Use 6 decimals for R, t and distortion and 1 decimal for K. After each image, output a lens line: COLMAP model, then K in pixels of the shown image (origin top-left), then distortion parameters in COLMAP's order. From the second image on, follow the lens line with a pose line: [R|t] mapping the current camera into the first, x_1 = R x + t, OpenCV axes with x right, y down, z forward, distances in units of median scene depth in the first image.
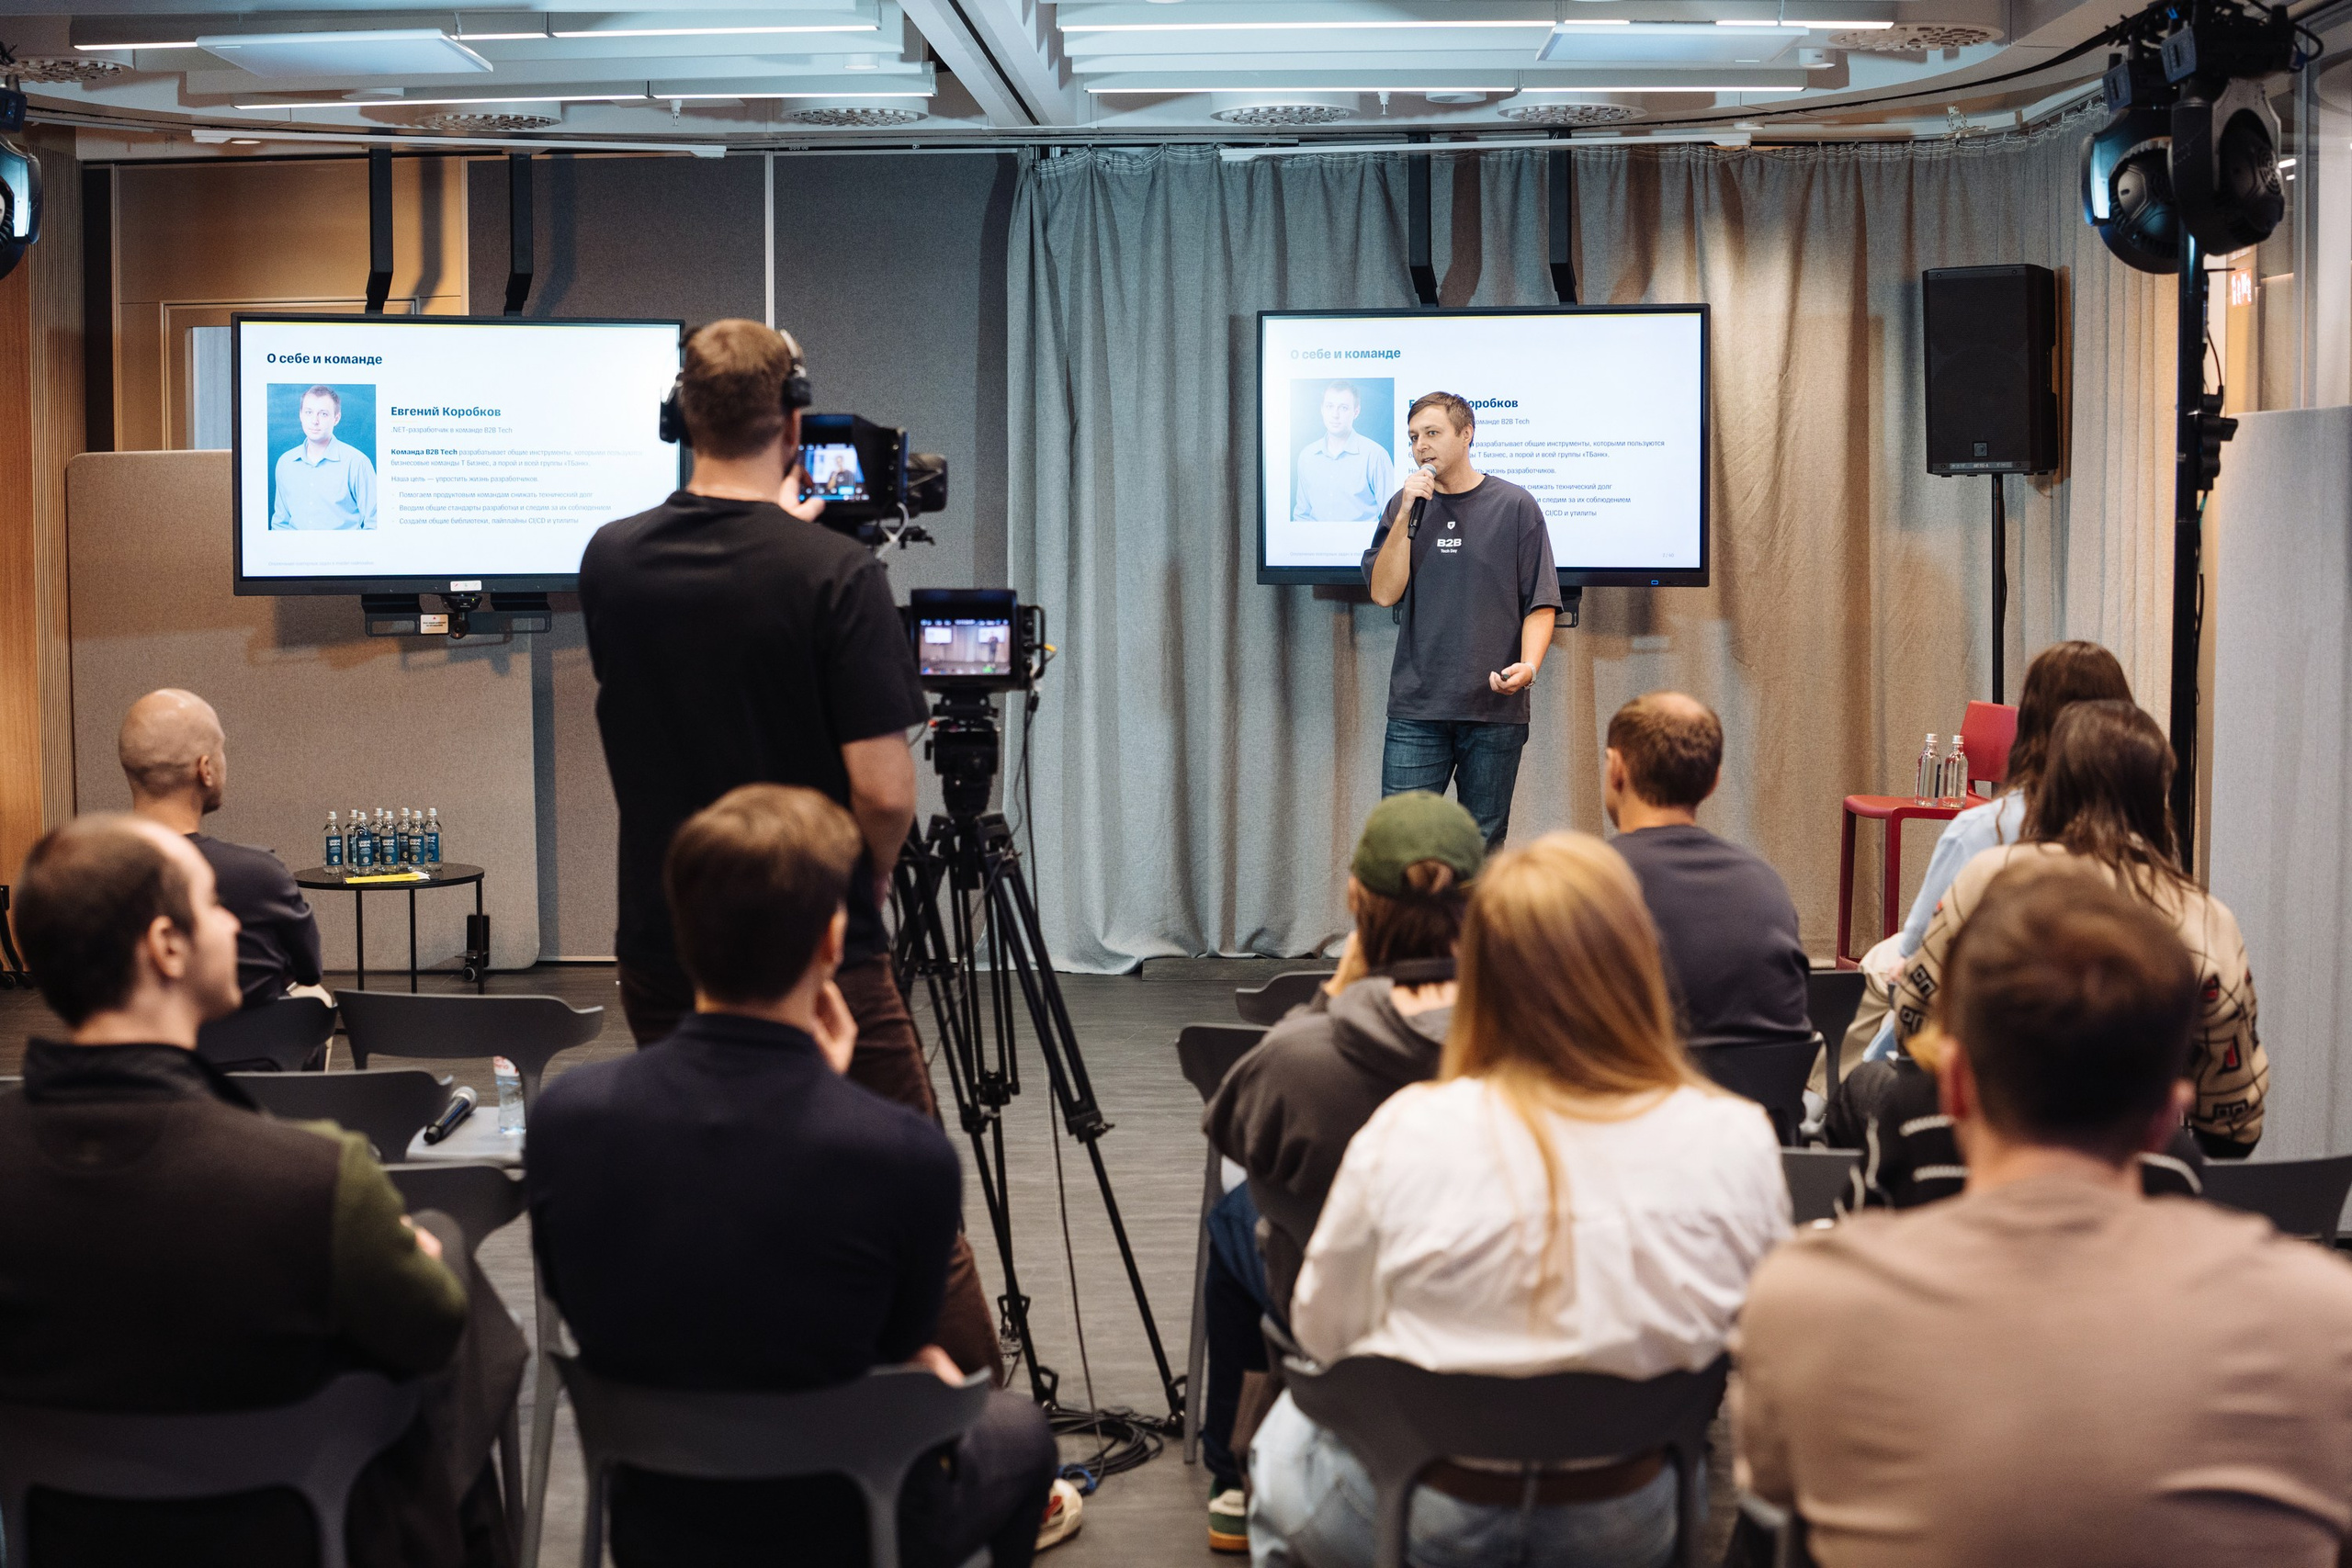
lens RADIAL K [[3548.4, 0, 1214.5], [0, 3548.4, 783.5], [0, 0, 1]] dist [-0.165611, 0.000000]
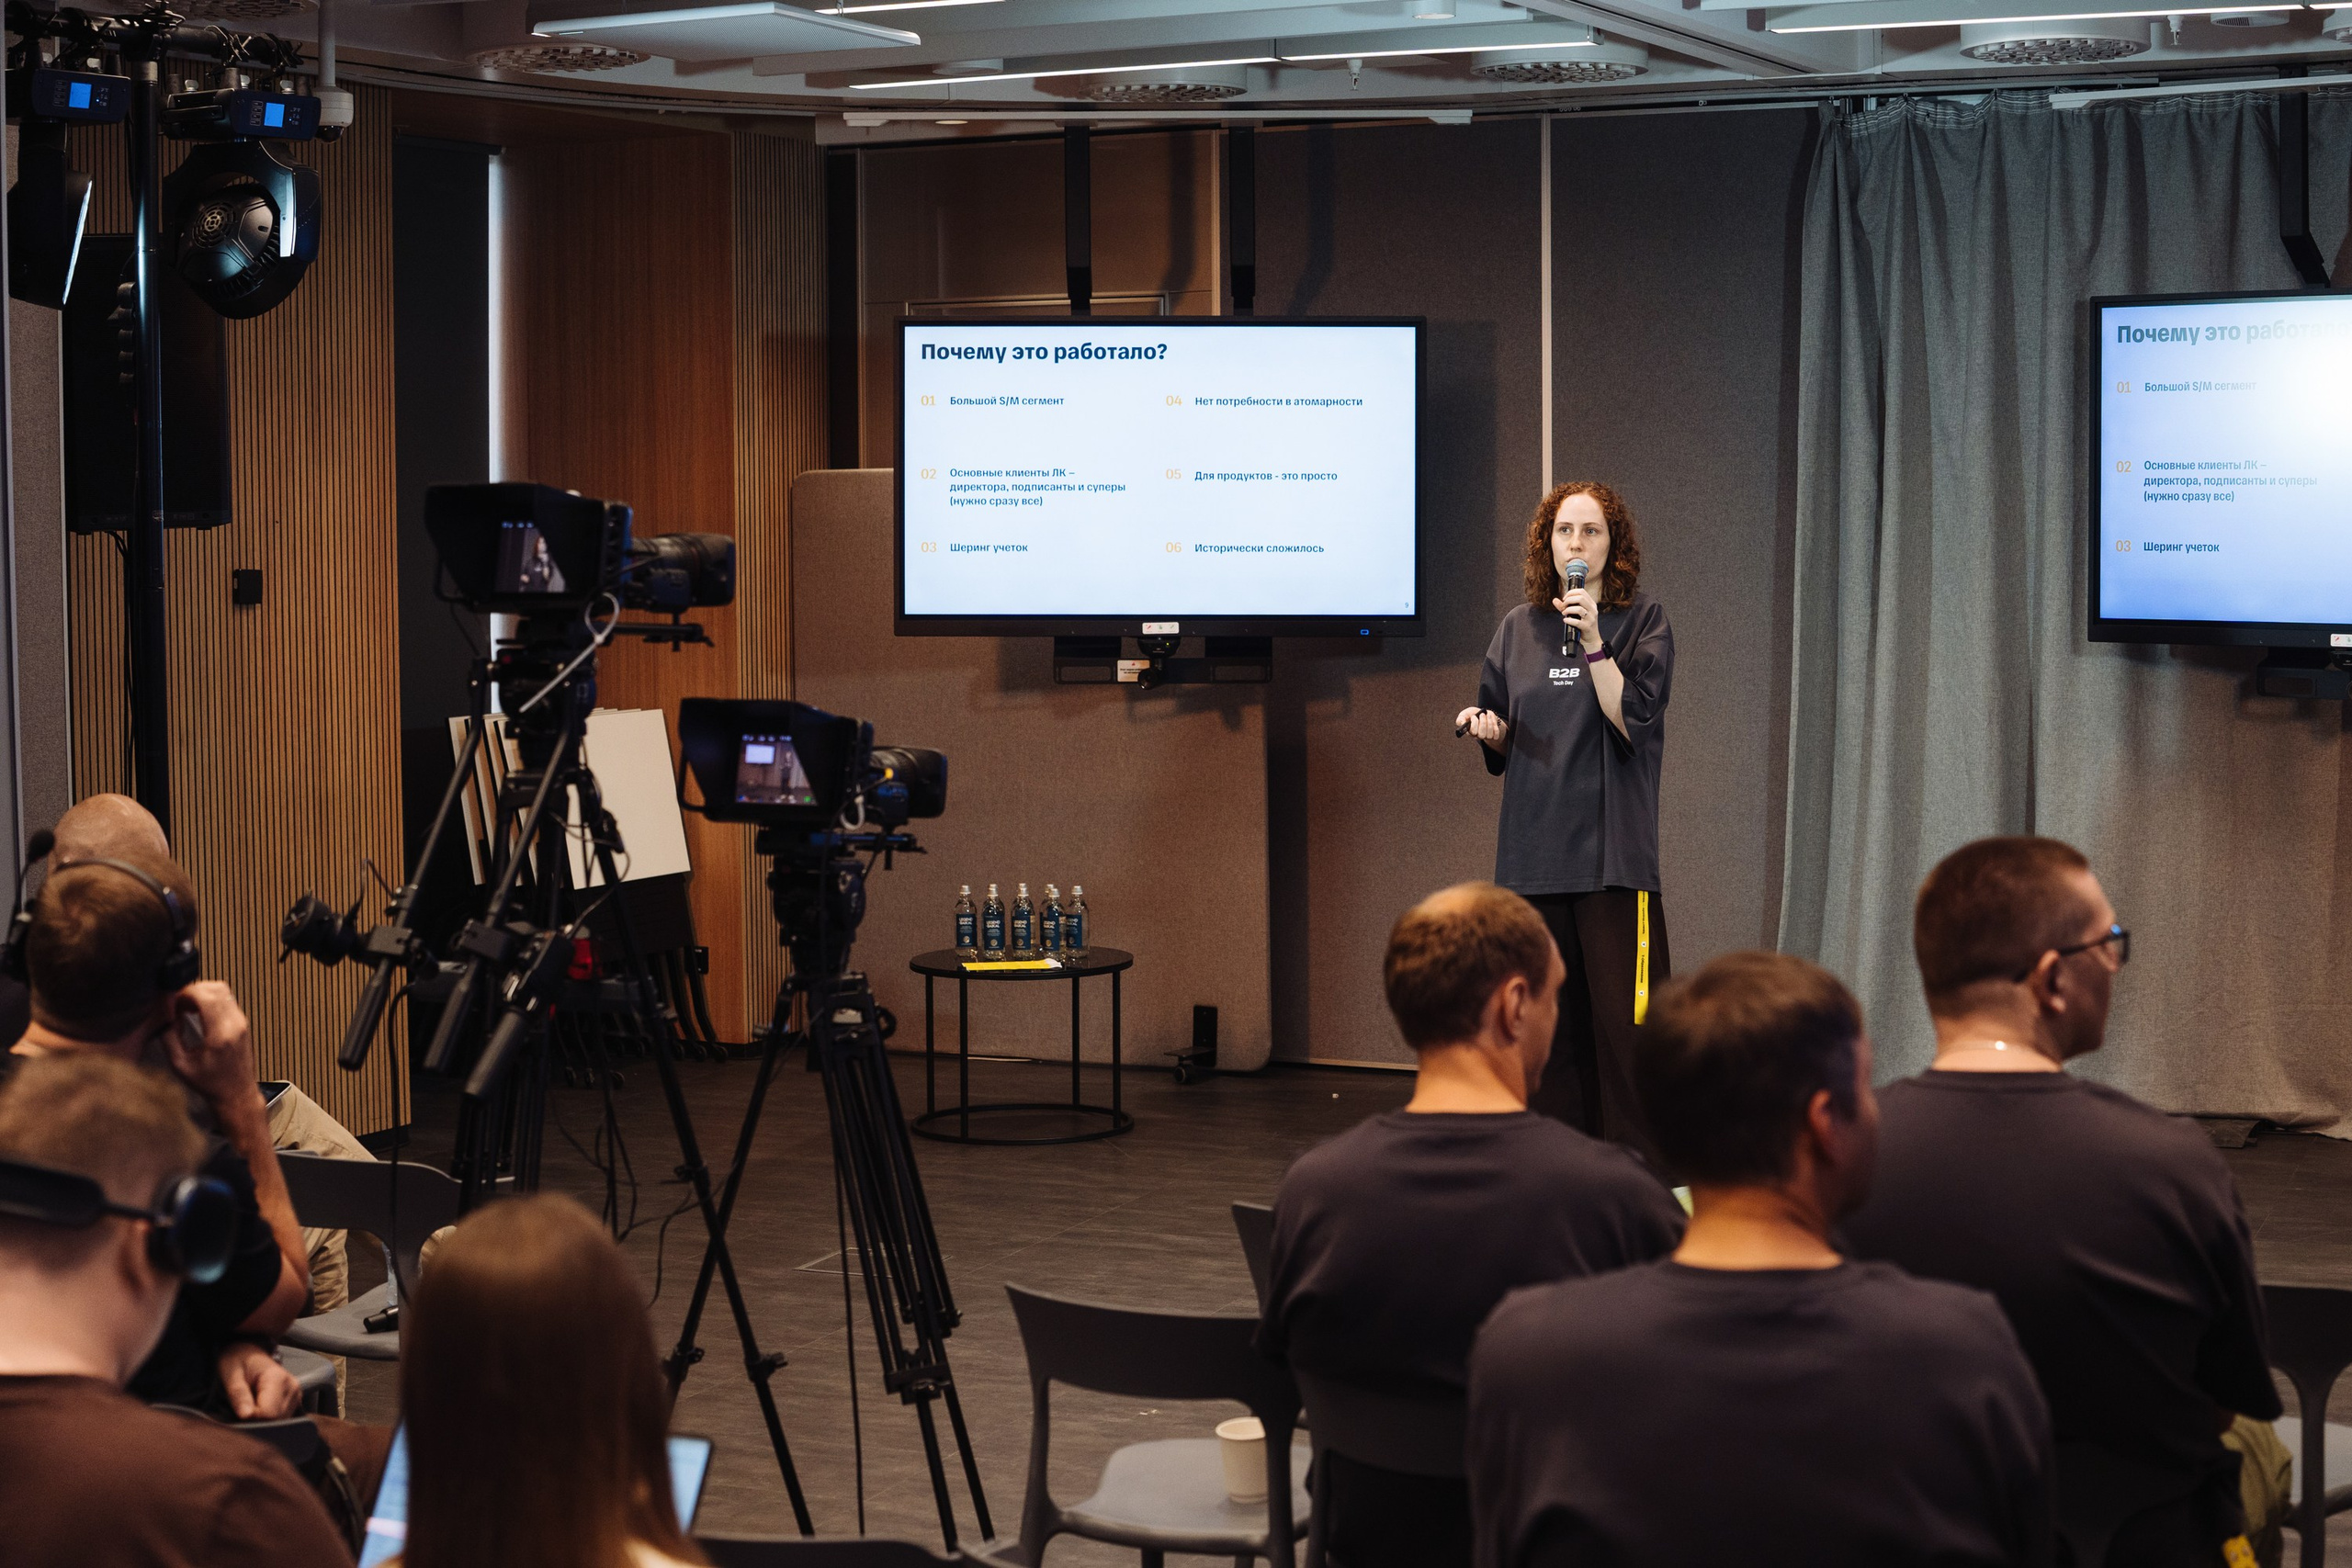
lens RADIAL K [[4005.5, 0, 1258.4], [0, 4005.5, 728.1], [0, 0, 1]] dist [-0.171524, 0.000000]
pose [[0.902669, 0.024728, -0.429624, 0.225898], [-0.031696, 0.999456, -0.009070, -0.022682], [0.429167, 0.021805, 0.902962, 0.117733]]
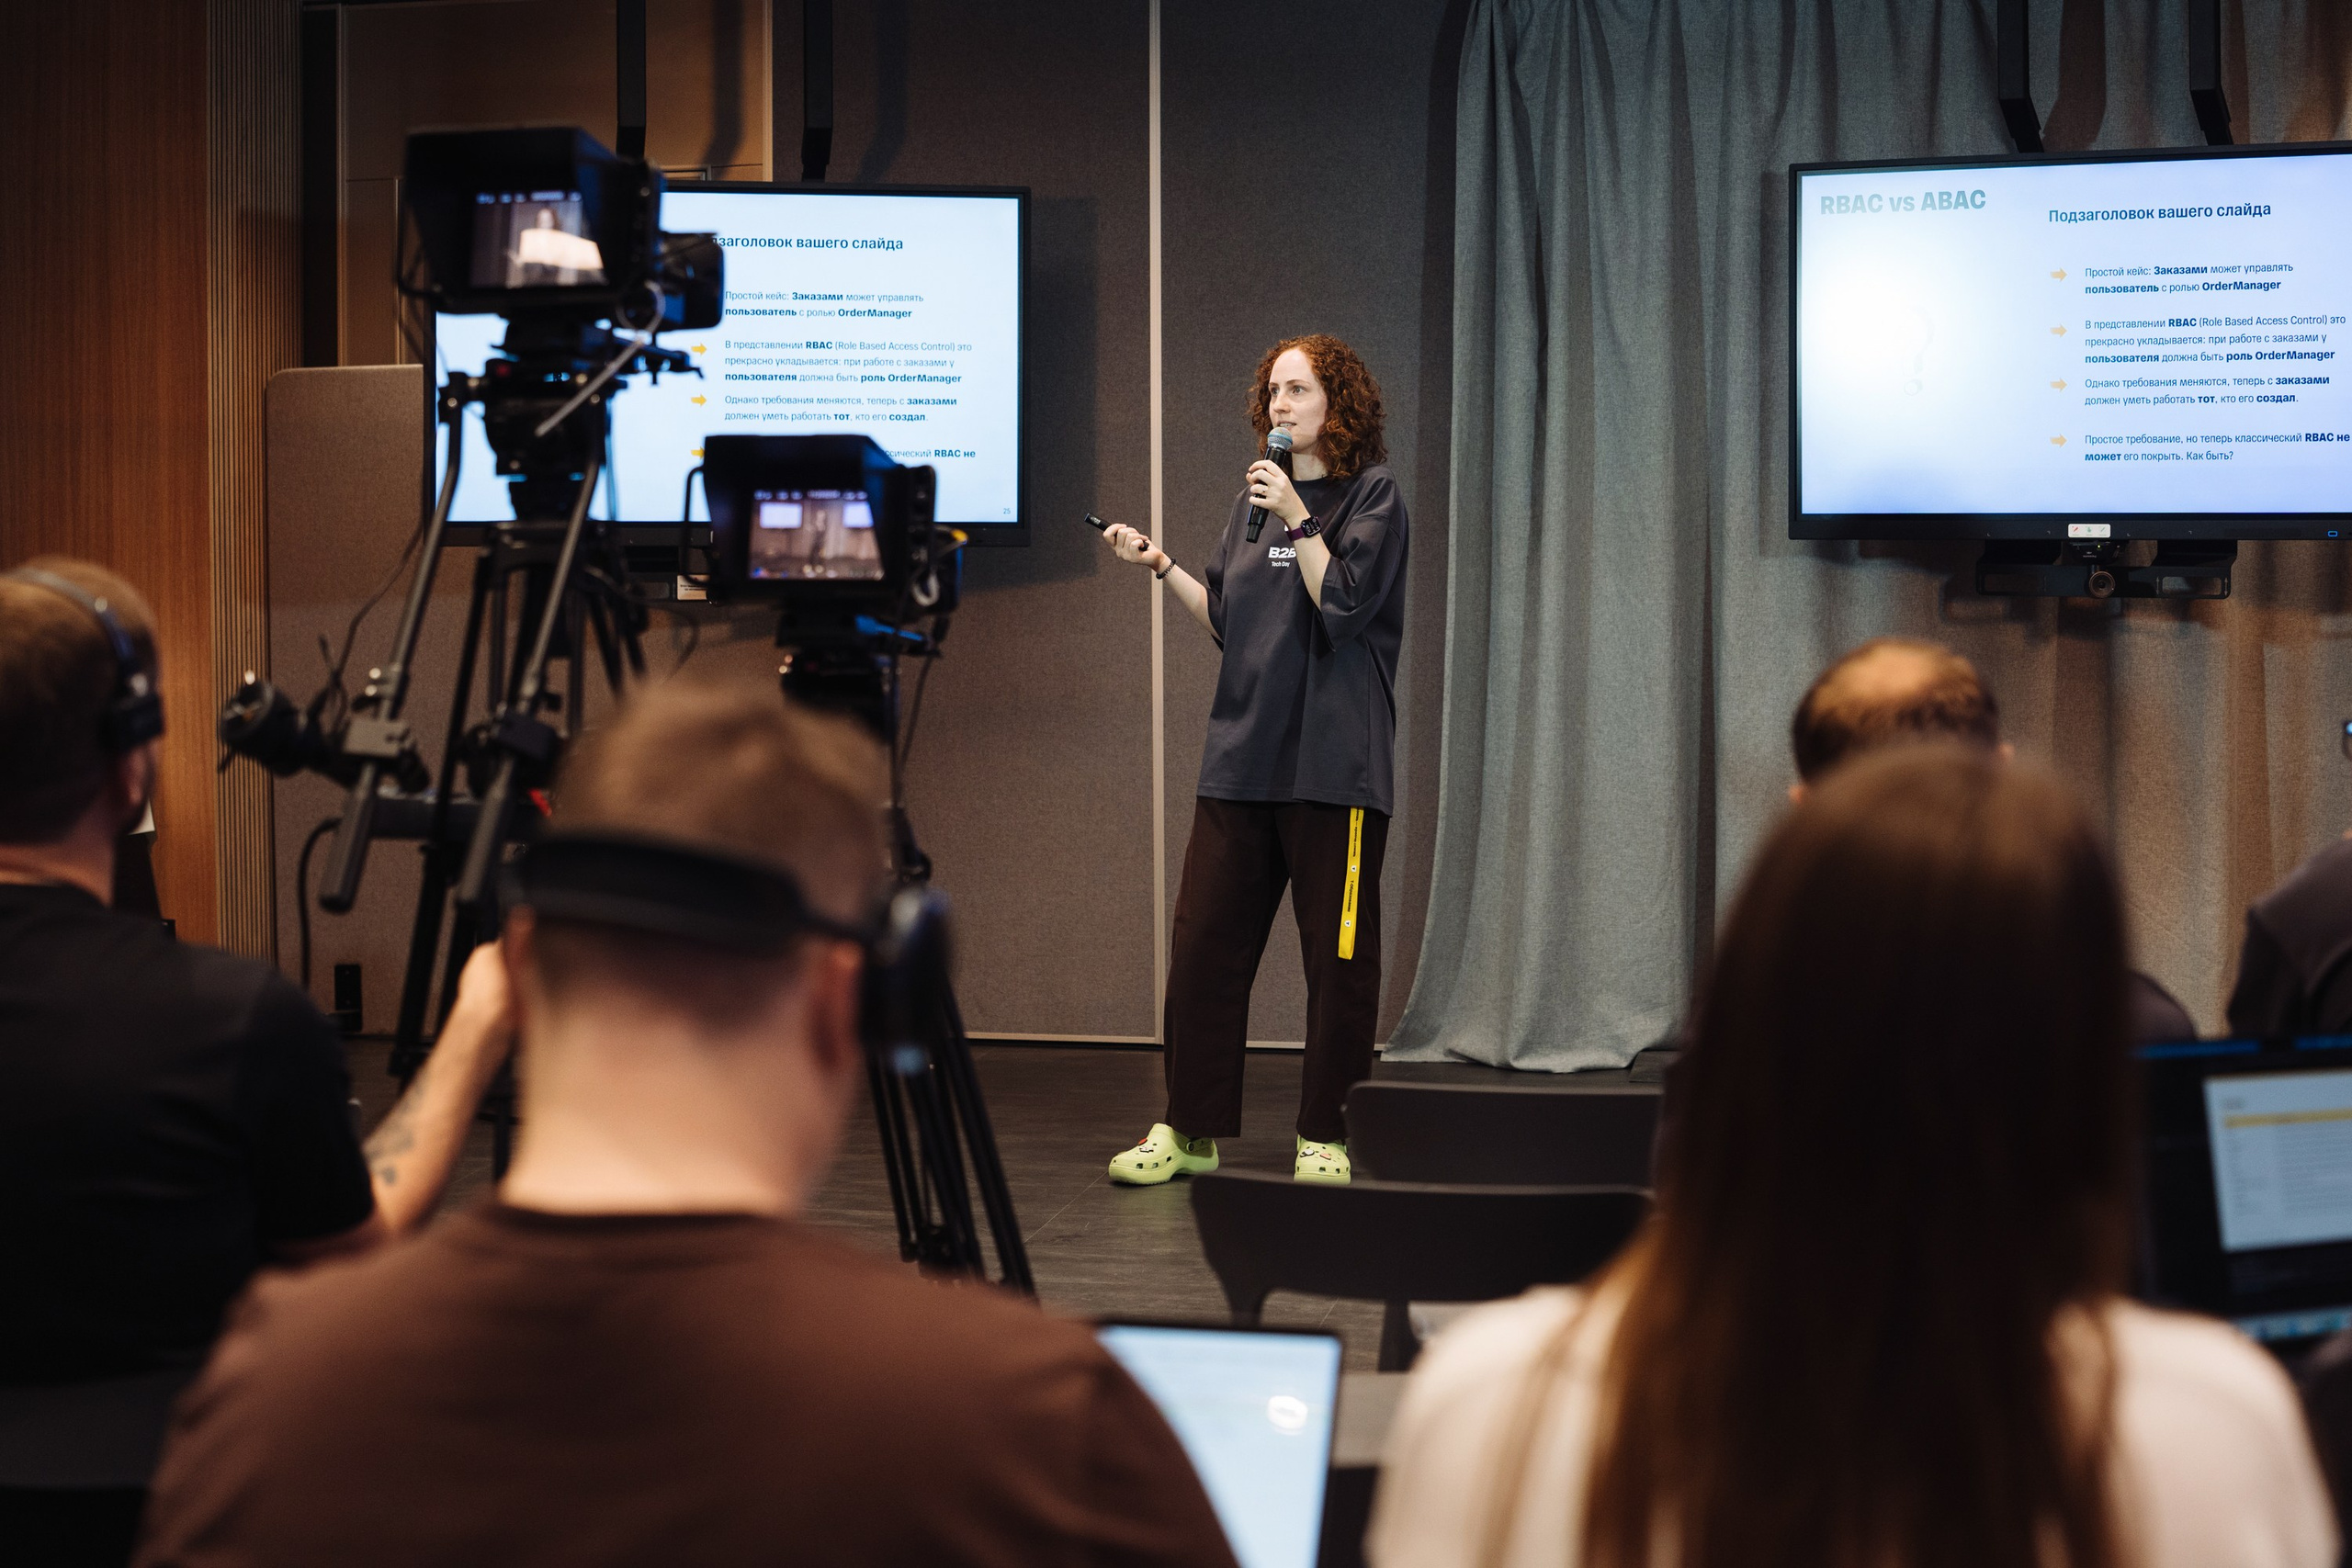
lens RADIAL K [[4005.5, 0, 1352.7], [0, 4005.5, 711.2], [0, 0, 1]] dist [-0.171524, 0.000000]
pose [[0.980165, 0.008608, -0.197994, 0.086620], [-0.015537, 0.999319, -0.033467, 0.007982], [0.197572, 0.035880, 0.979632, 0.179708]]
